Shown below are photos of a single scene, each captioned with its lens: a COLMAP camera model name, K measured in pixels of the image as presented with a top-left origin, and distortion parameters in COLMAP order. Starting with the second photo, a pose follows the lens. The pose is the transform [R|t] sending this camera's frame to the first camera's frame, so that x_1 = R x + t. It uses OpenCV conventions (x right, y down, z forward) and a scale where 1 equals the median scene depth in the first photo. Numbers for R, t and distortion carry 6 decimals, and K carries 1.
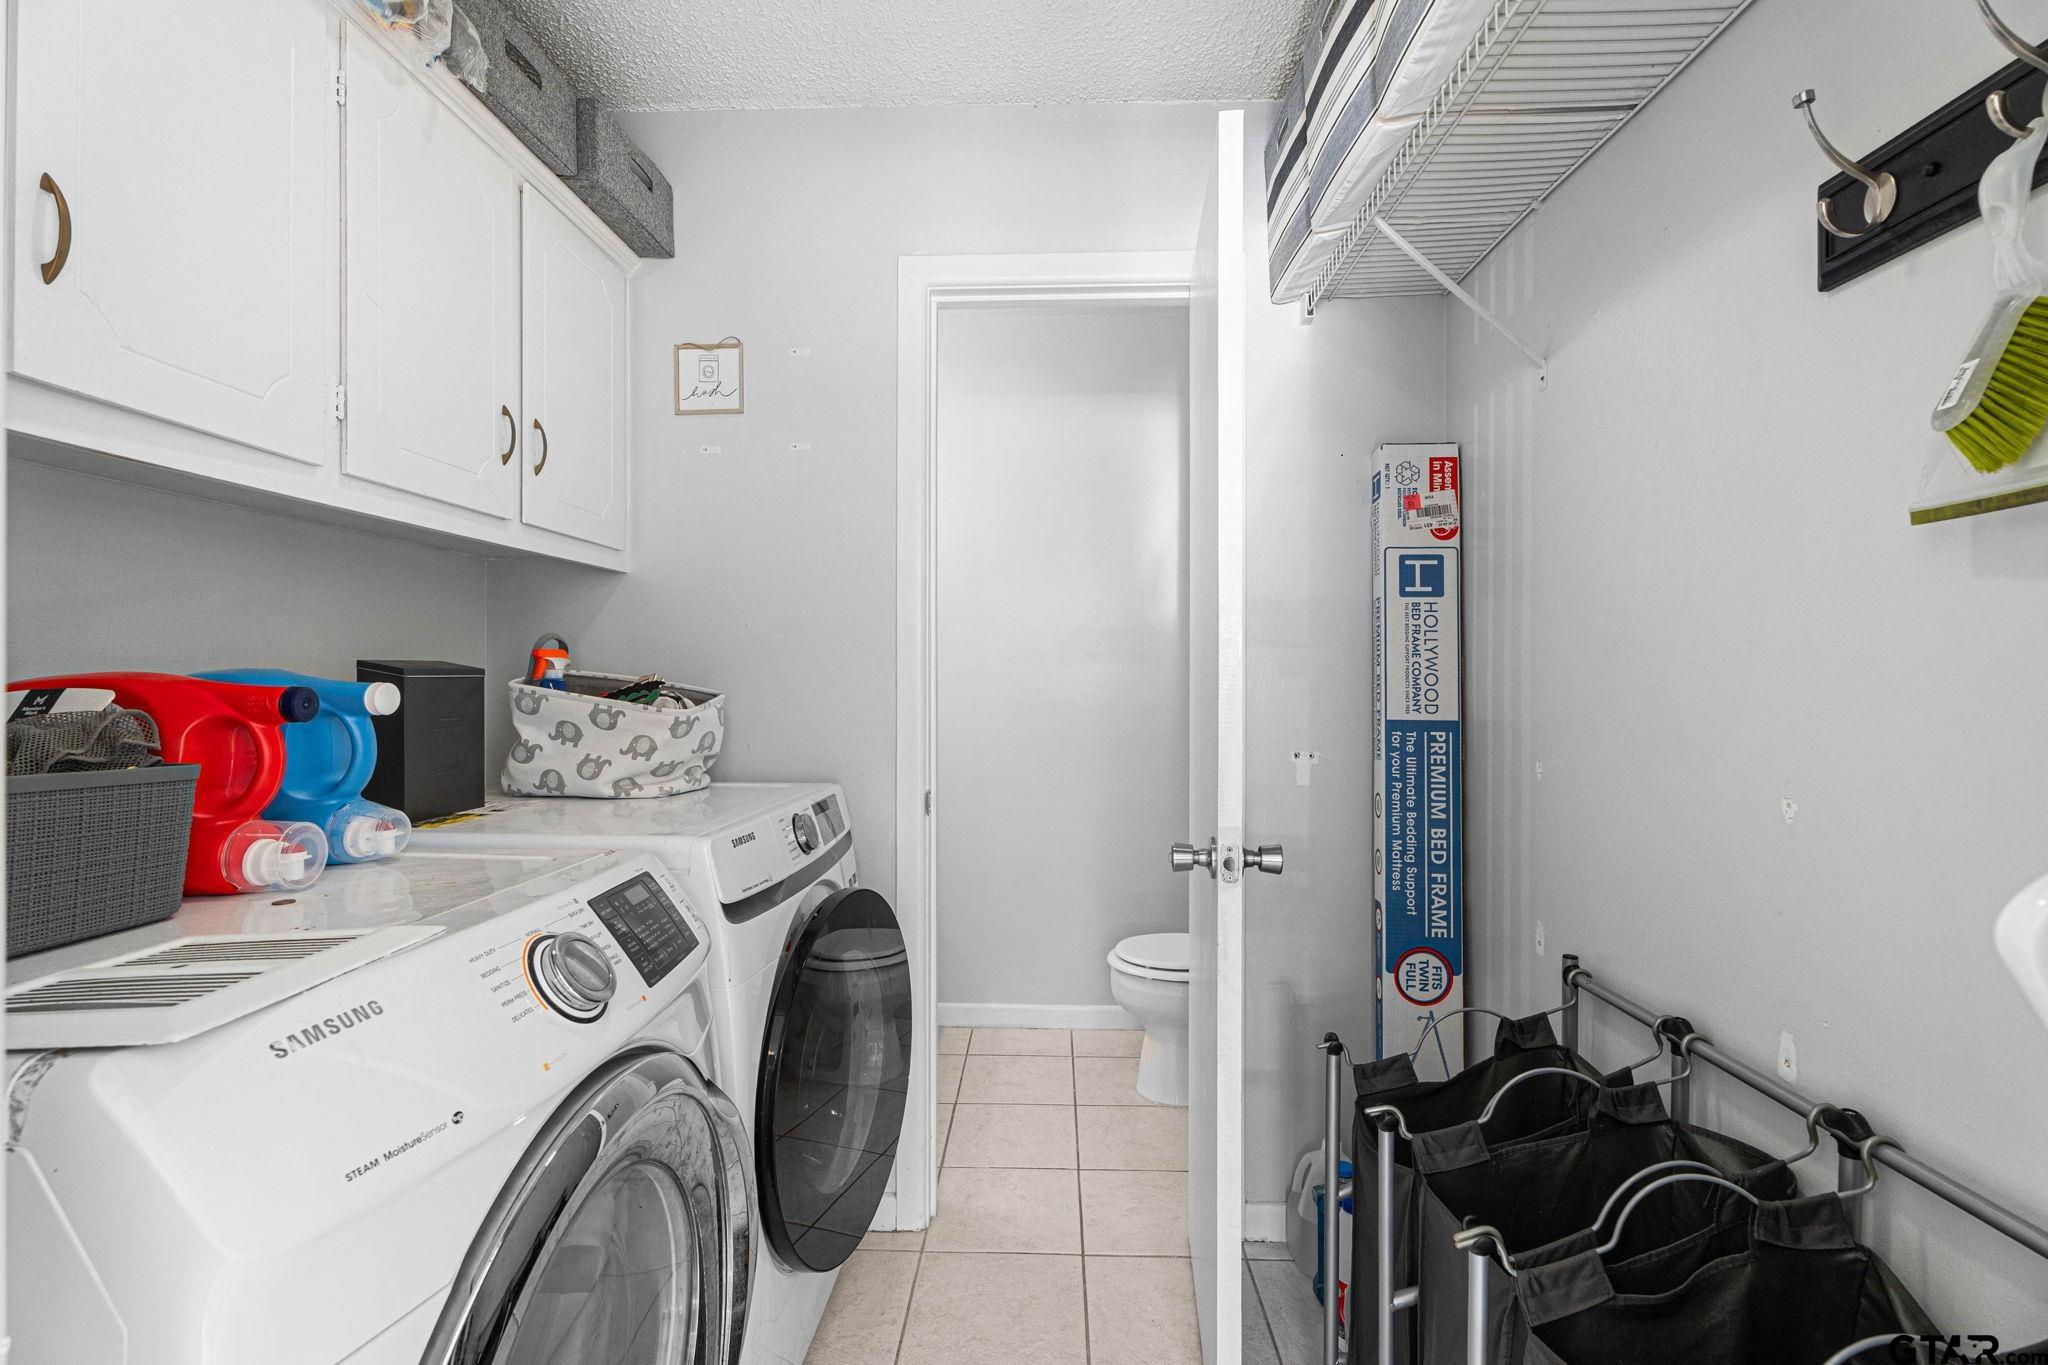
lens RADIAL K [[928.7, 0, 1009.7], [0, 928.7, 676.8], [0, 0, 1]] dist [0.002620, -0.000113]
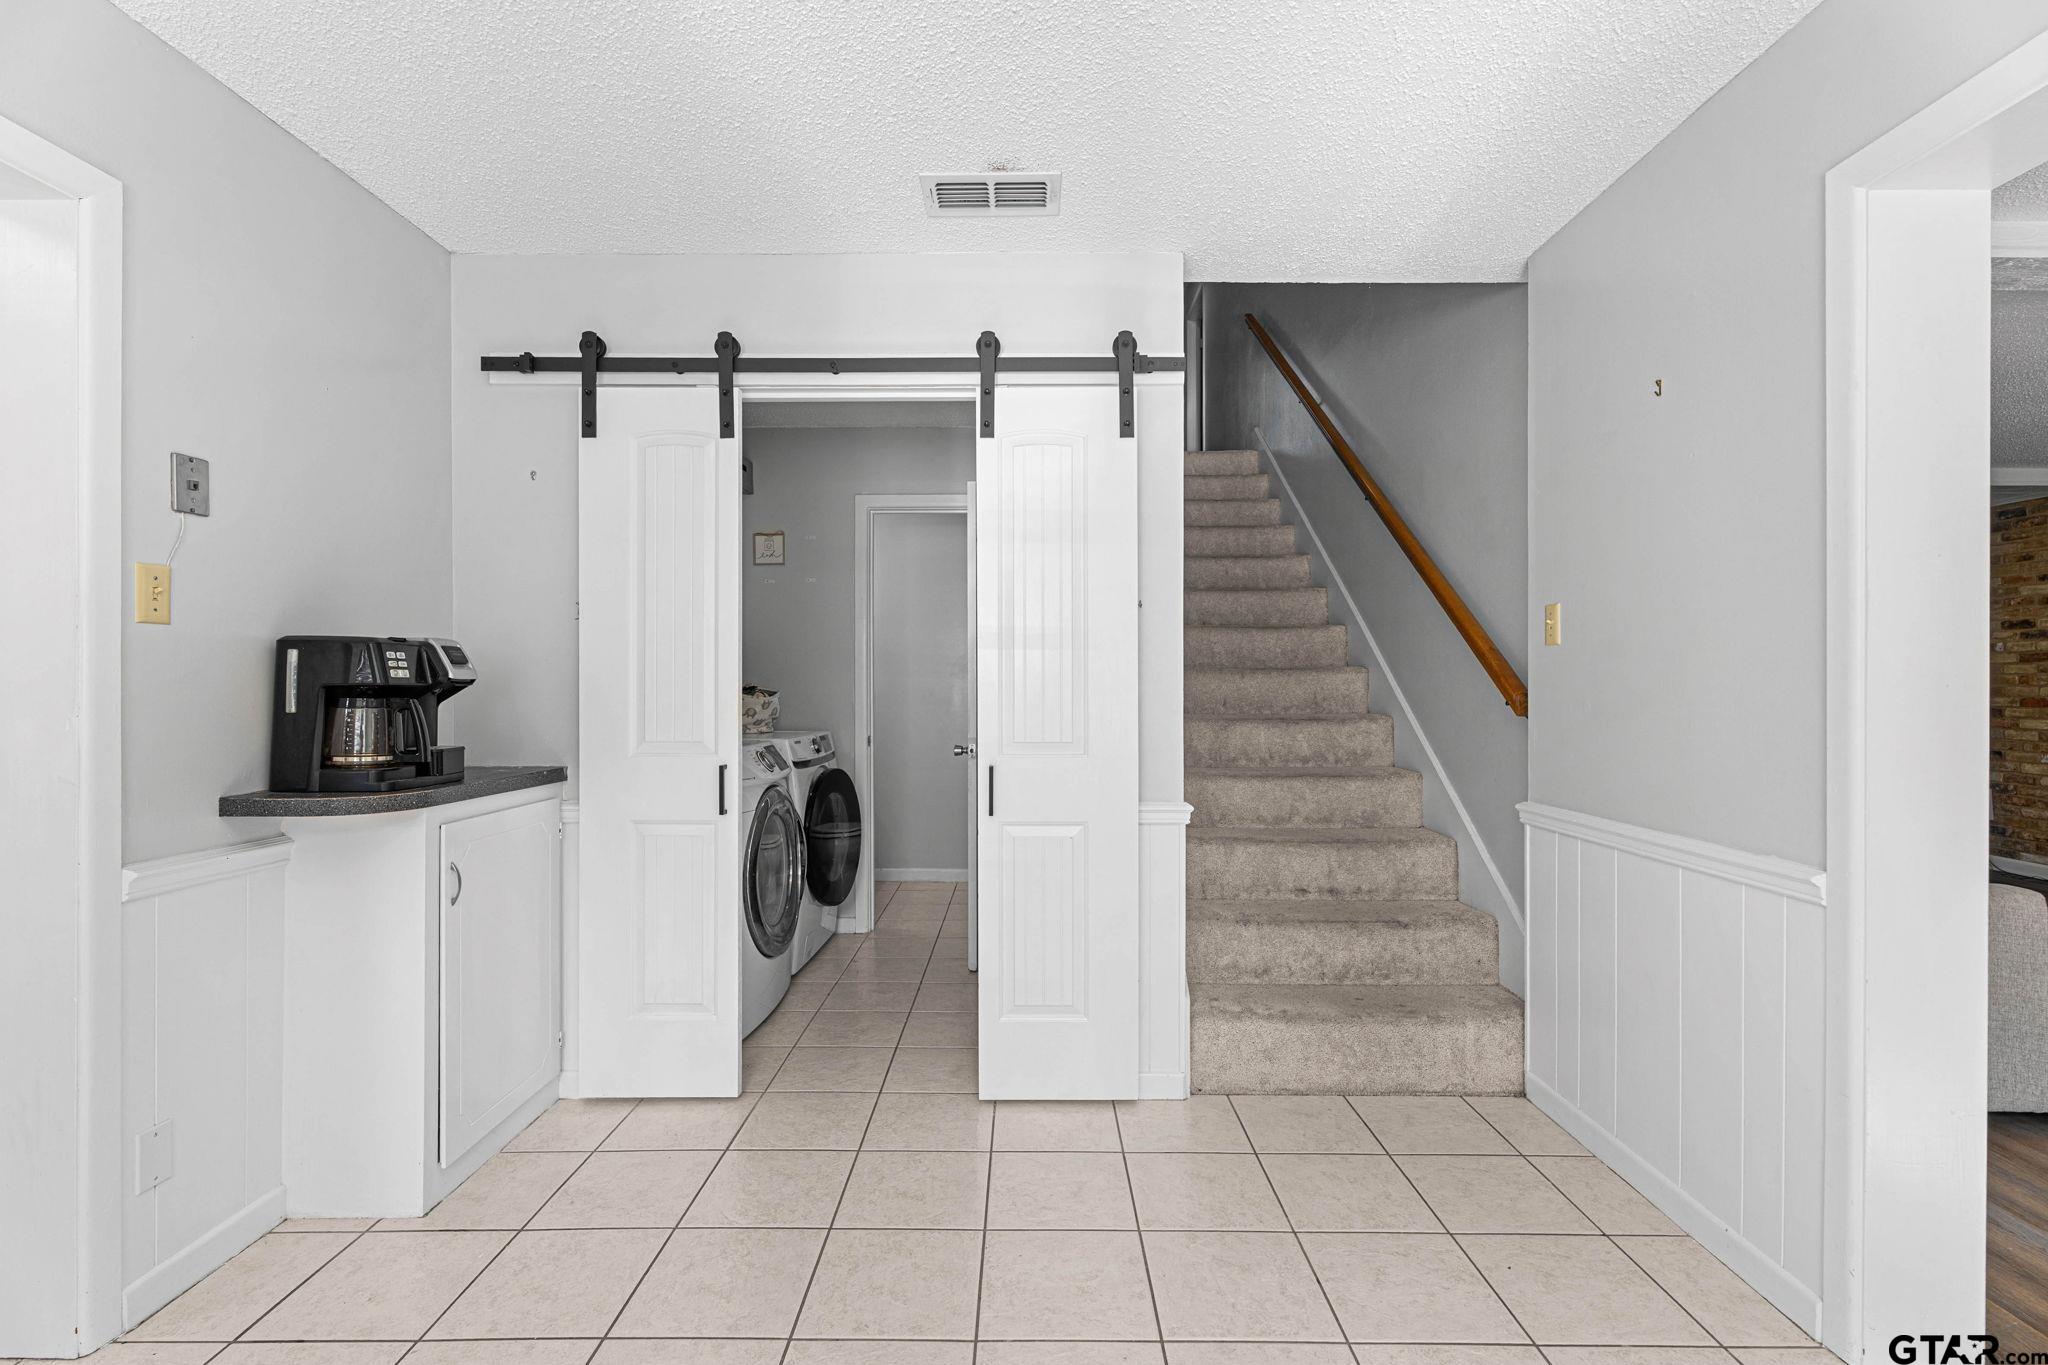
lens RADIAL K [[928.7, 0, 1009.7], [0, 928.7, 676.8], [0, 0, 1]] dist [0.002620, -0.000113]
pose [[0.999634, -0.003081, 0.026870, 0.223045], [0.003146, 0.999992, -0.002378, -0.012394], [-0.026862, 0.002461, 0.999636, -1.452395]]
